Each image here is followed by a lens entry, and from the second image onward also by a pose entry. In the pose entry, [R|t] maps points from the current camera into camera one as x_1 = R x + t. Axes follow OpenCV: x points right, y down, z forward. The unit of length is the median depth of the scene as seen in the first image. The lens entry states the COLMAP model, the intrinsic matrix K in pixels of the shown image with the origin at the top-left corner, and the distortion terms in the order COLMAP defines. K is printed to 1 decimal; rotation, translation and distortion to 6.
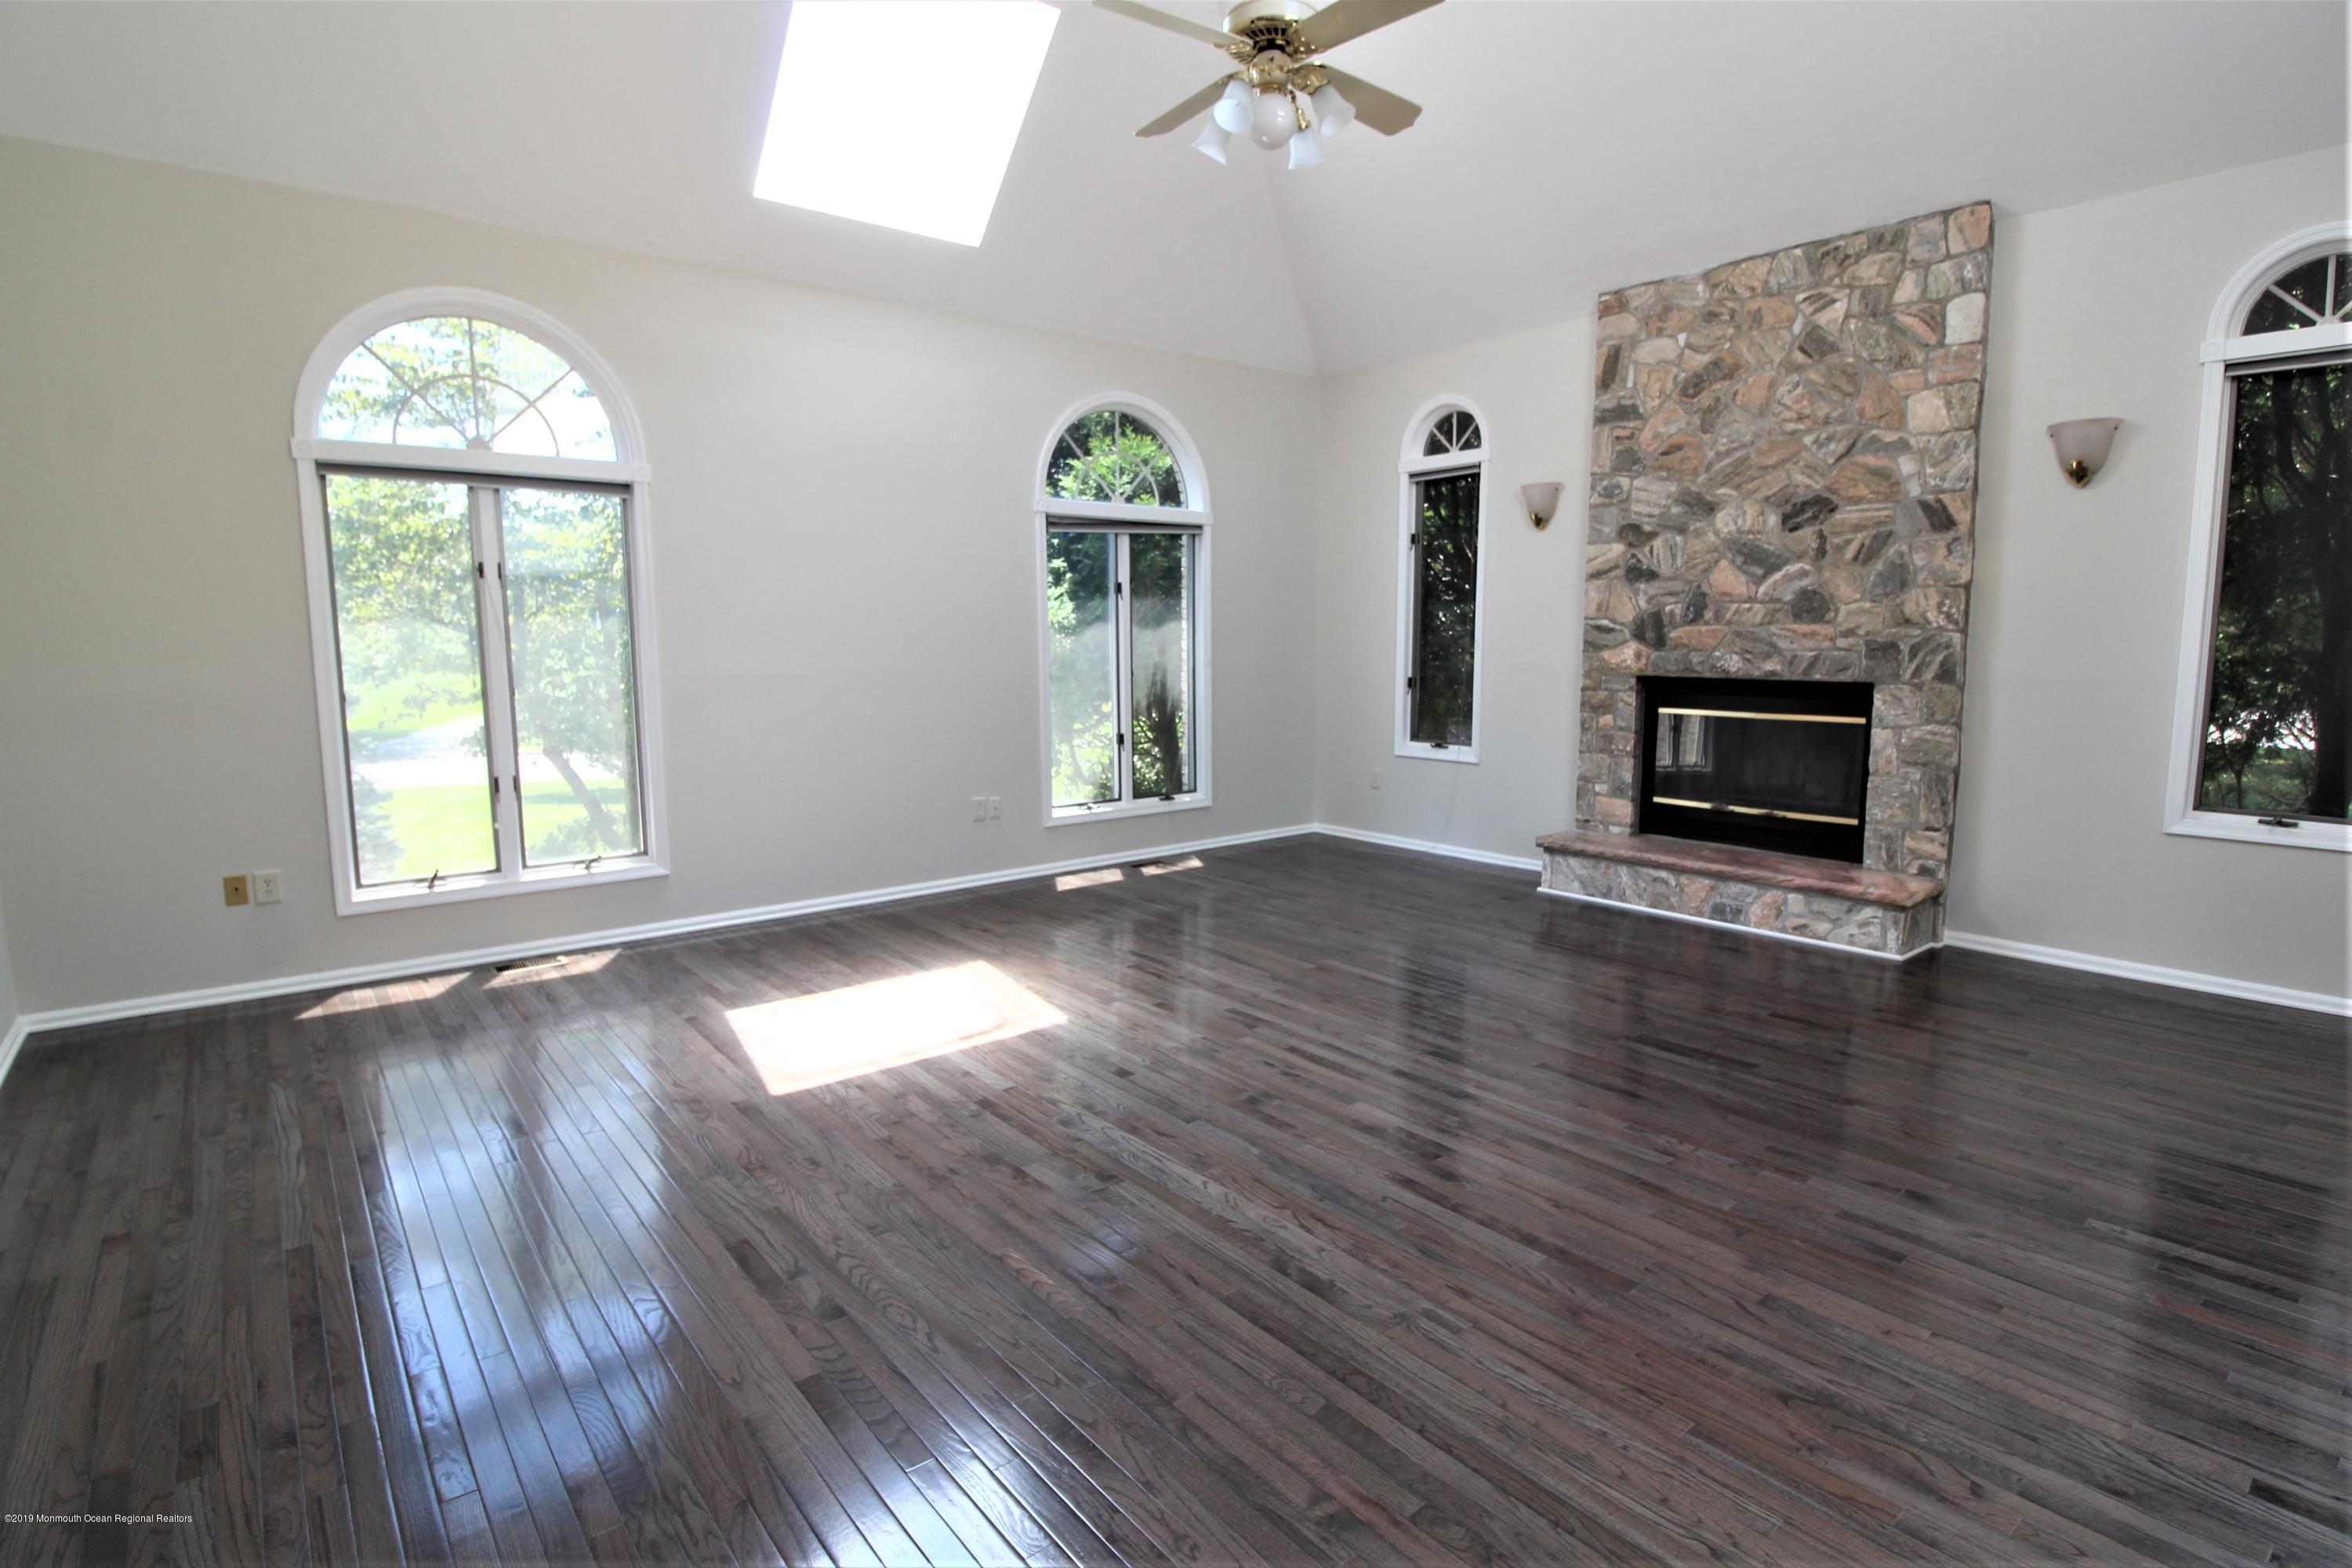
lens RADIAL K [[1161.0, 0, 1186.3], [0, 1161.0, 771.9], [0, 0, 1]] dist [-0.005066, -0.008384]
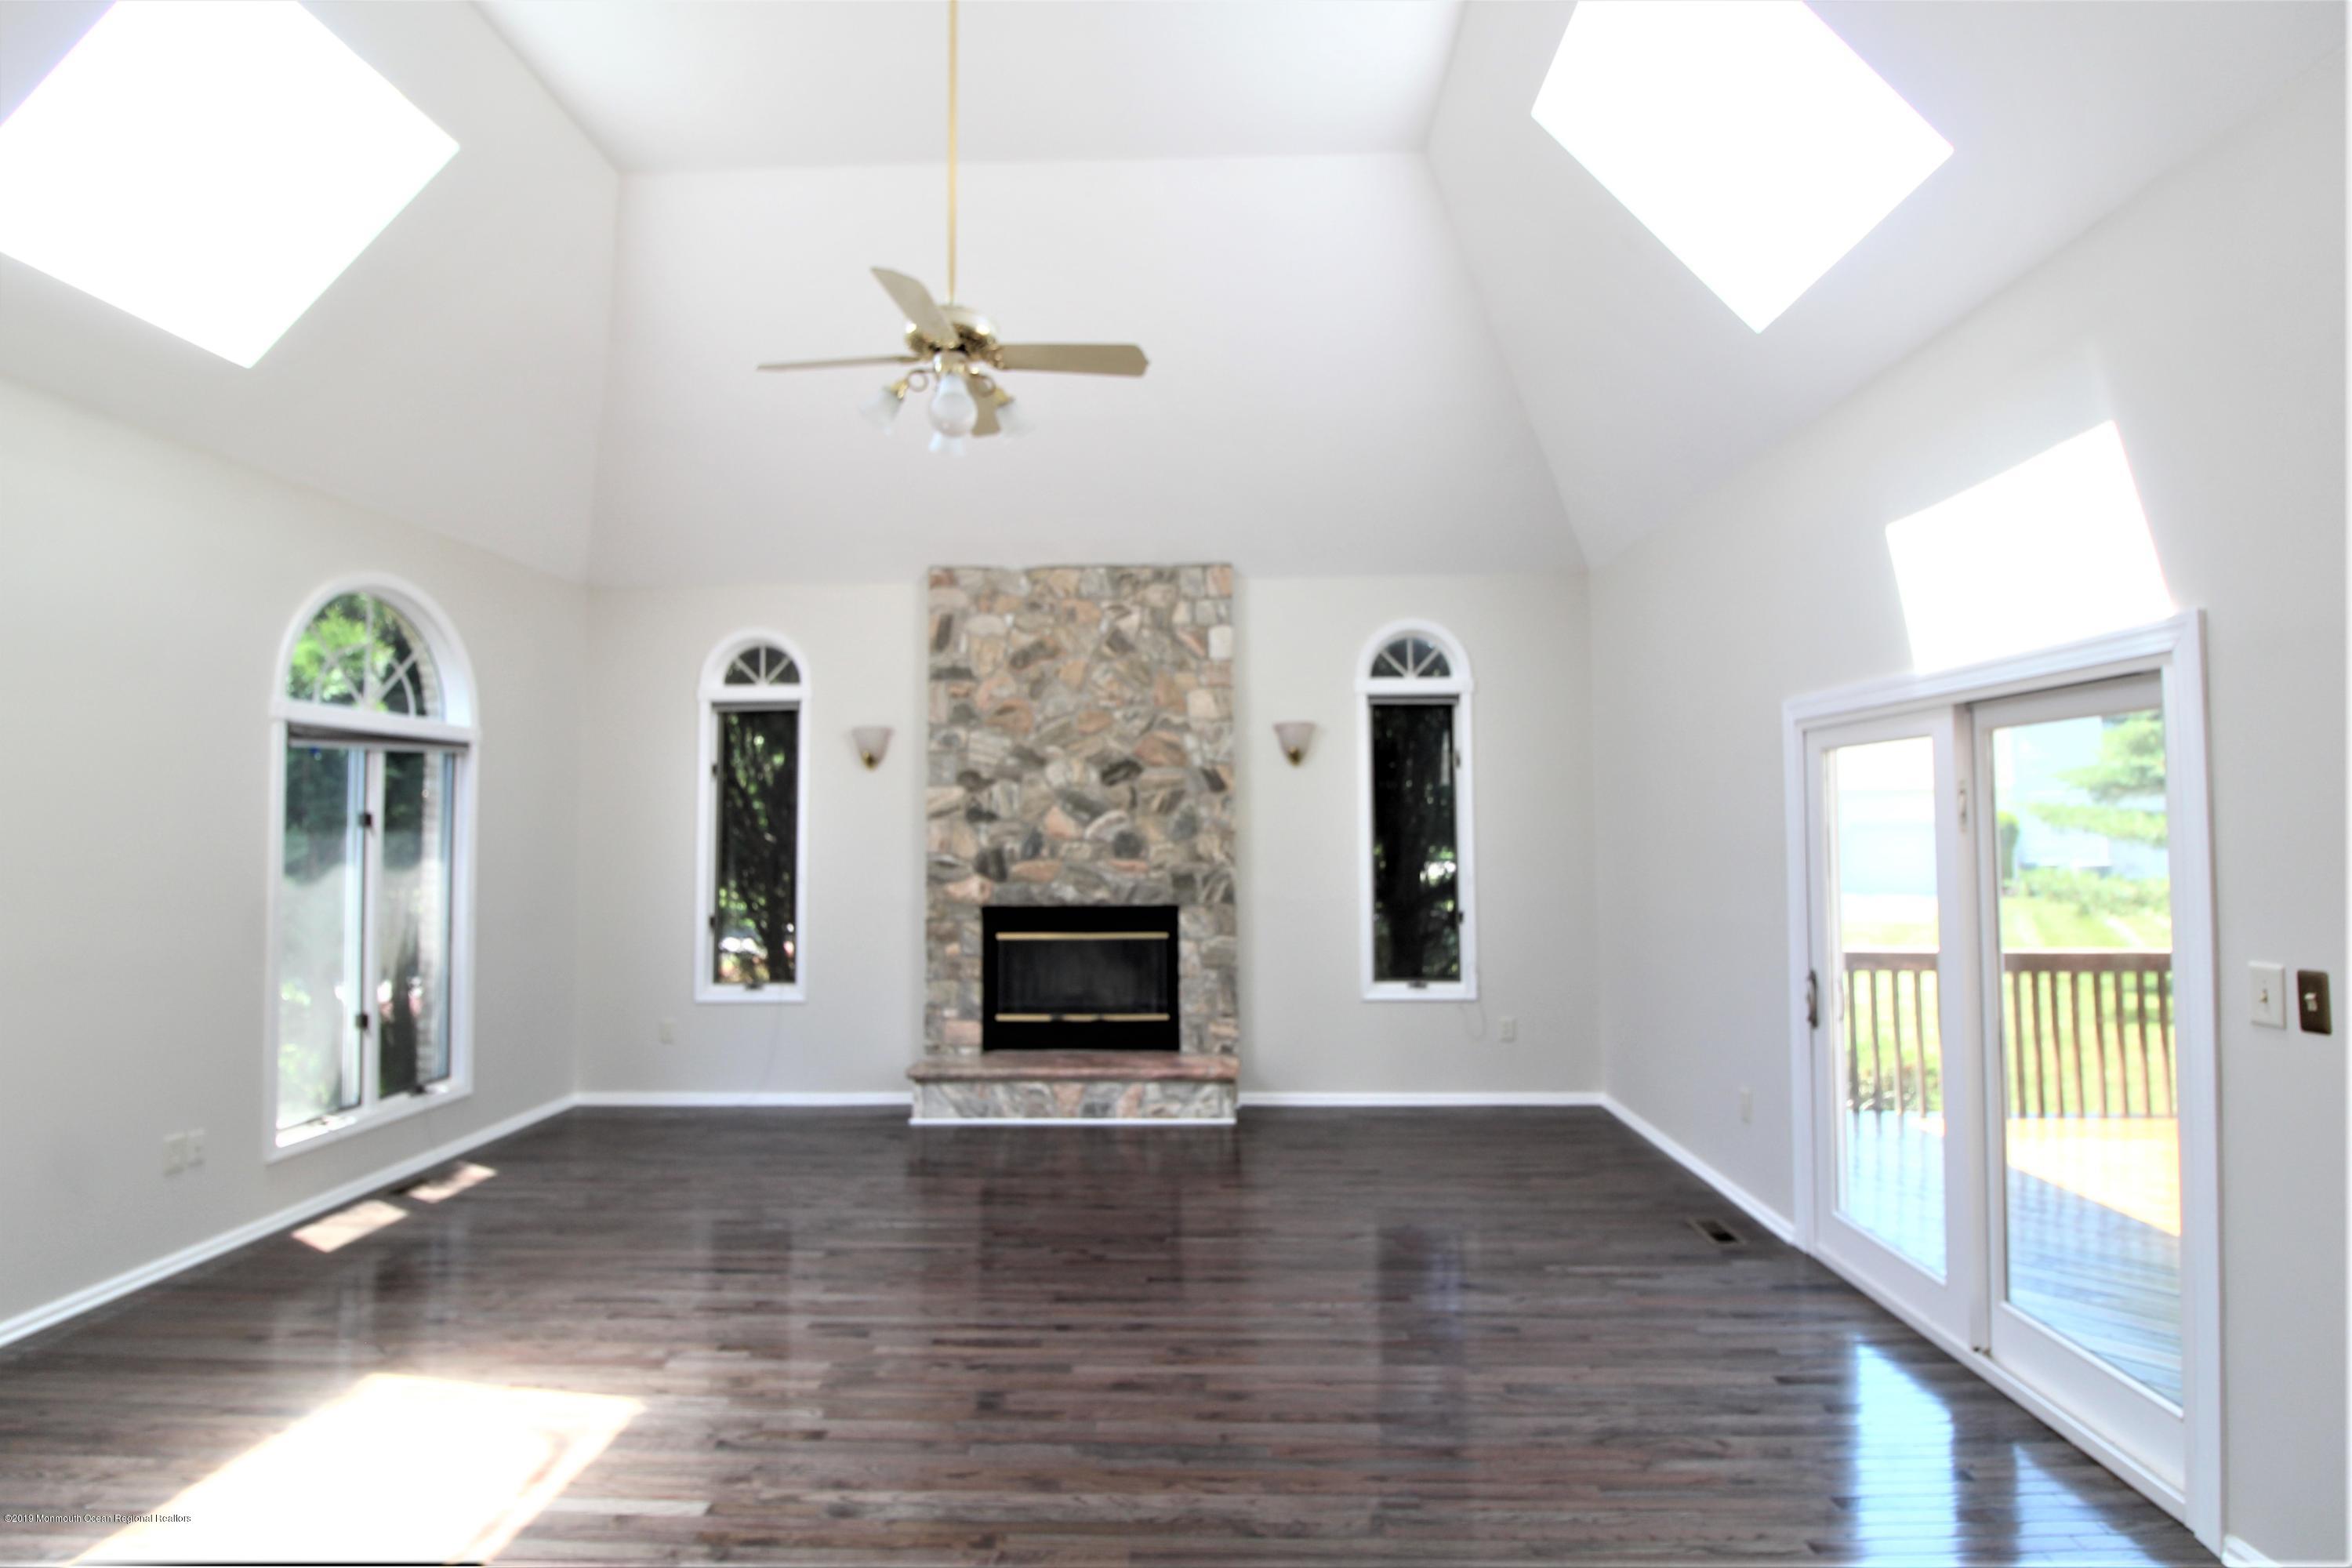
lens RADIAL K [[1161.0, 0, 1193.7], [0, 1161.0, 769.4], [0, 0, 1]] dist [-0.005066, -0.008384]
pose [[0.656787, 0.038953, 0.753069, -0.365480], [0.093756, 0.986698, -0.132807, -0.052788], [-0.748225, 0.157830, 0.644398, 0.132295]]
